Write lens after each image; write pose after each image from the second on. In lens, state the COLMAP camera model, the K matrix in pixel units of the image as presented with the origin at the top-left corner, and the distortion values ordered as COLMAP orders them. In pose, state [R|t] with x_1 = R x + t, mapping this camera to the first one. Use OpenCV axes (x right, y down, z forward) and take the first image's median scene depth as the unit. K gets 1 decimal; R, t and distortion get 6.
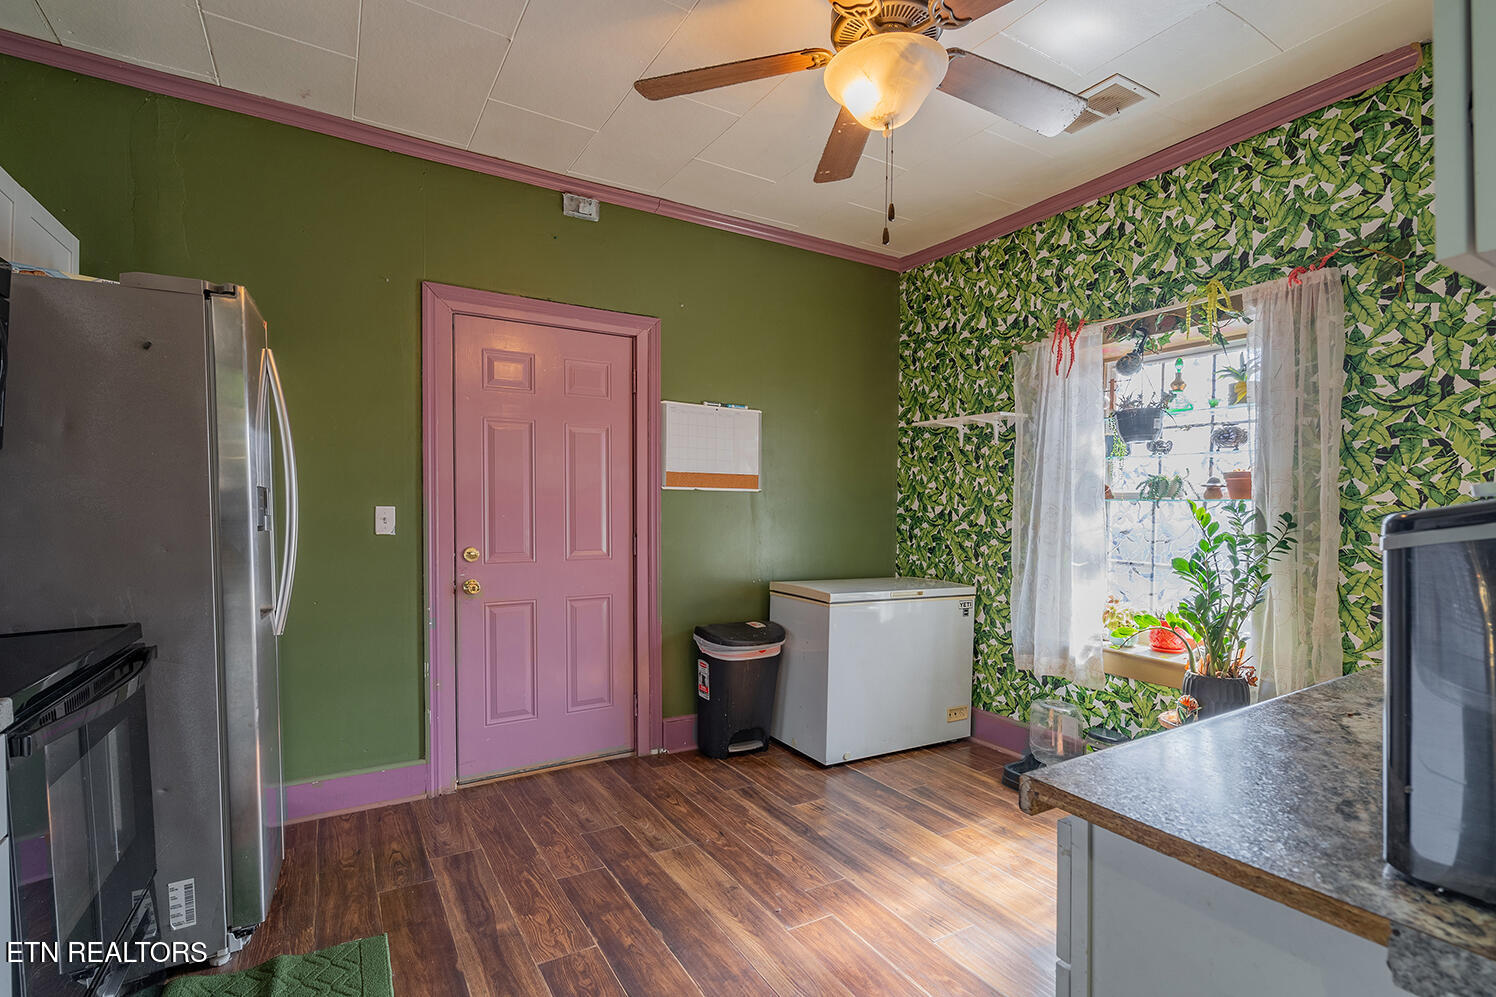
lens RADIAL K [[697.2, 0, 737.8], [0, 697.2, 509.1], [0, 0, 1]] dist [-0.001190, 0.000268]
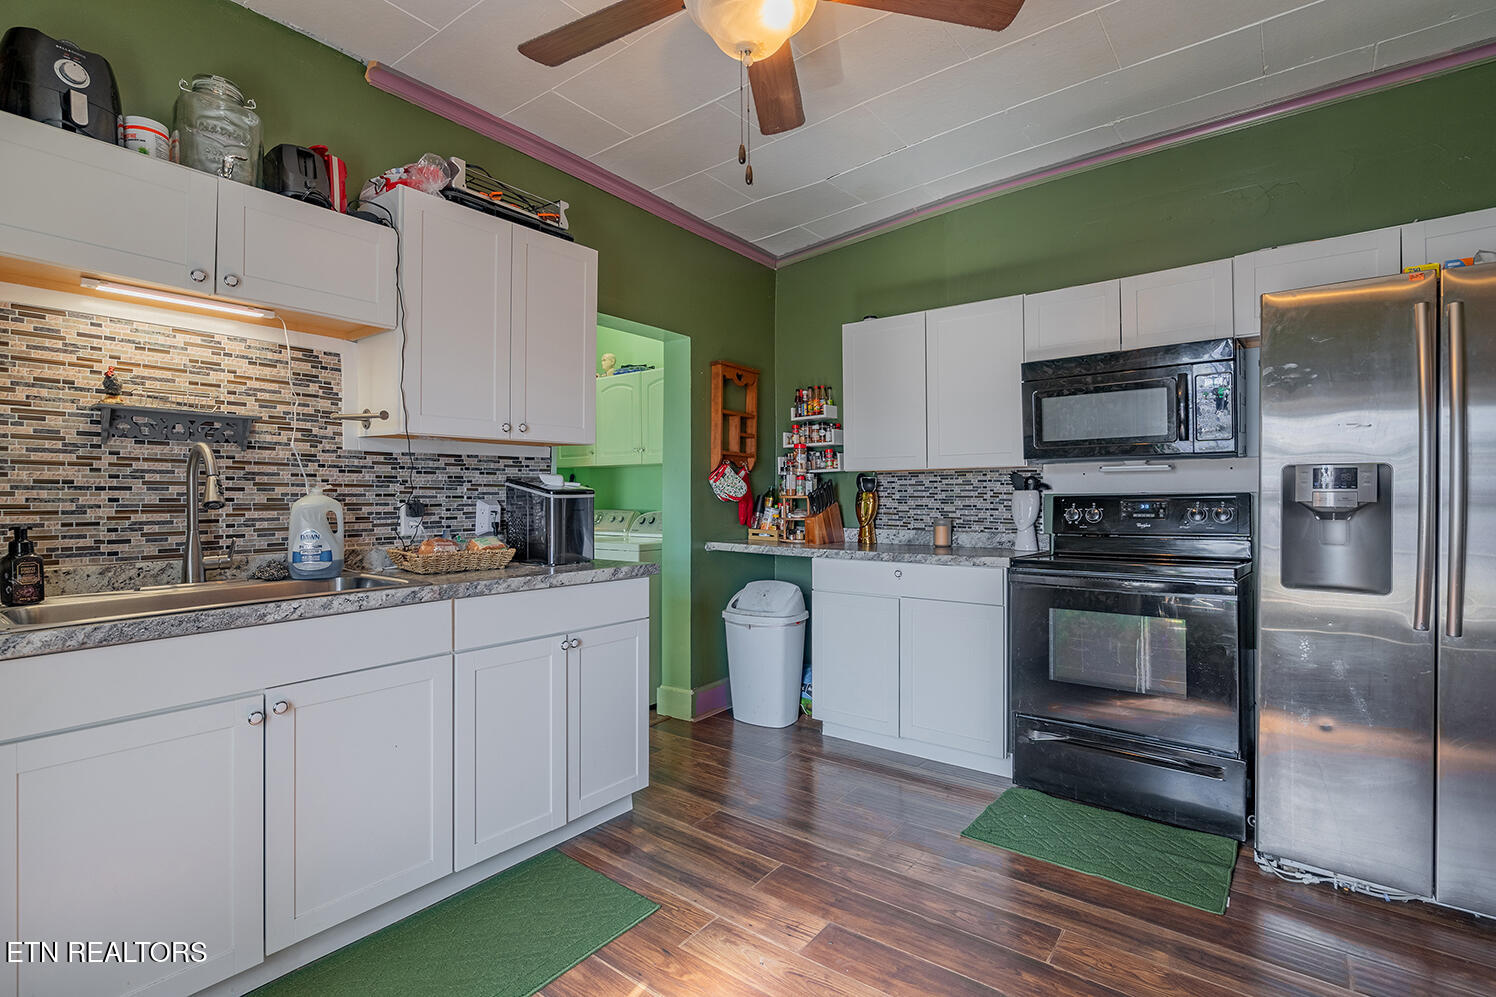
lens RADIAL K [[697.2, 0, 747.8], [0, 697.2, 491.7], [0, 0, 1]] dist [-0.001190, 0.000268]
pose [[-0.927620, 0.001670, -0.373521, 0.367384], [0.002093, 0.999998, -0.000729, 0.010204], [0.373519, -0.001458, -0.927622, 1.260005]]
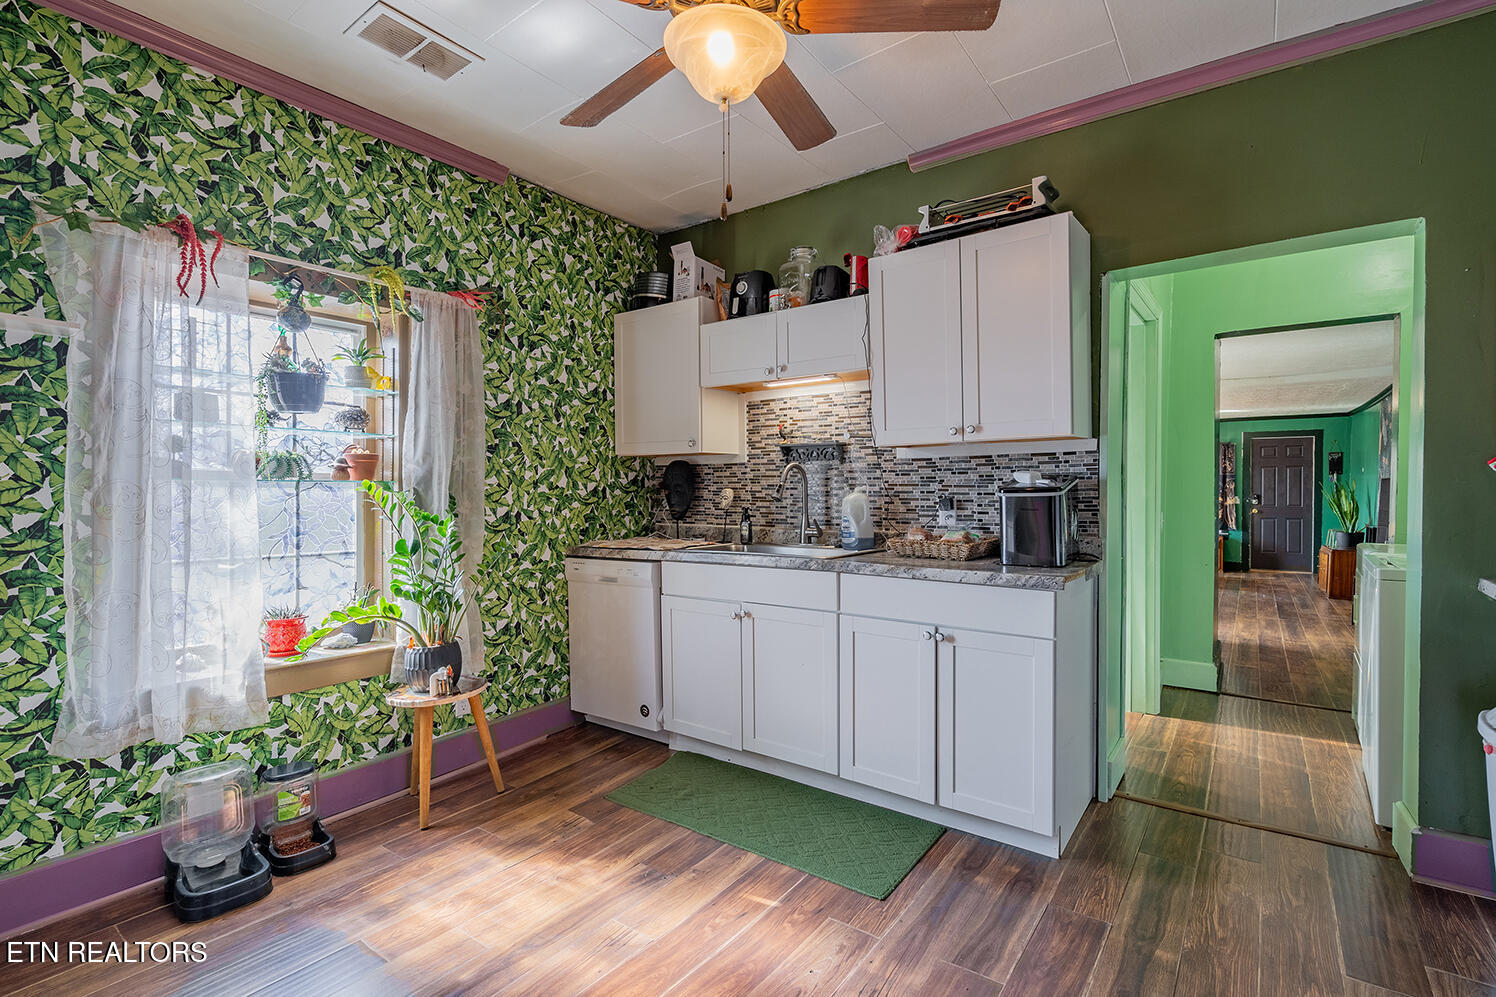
lens RADIAL K [[697.2, 0, 761.0], [0, 697.2, 496.4], [0, 0, 1]] dist [-0.001190, 0.000268]
pose [[-0.396017, -0.006429, 0.918221, -0.492546], [0.010894, 0.999872, 0.011699, 0.003471], [-0.918178, 0.014636, -0.395897, 0.938821]]
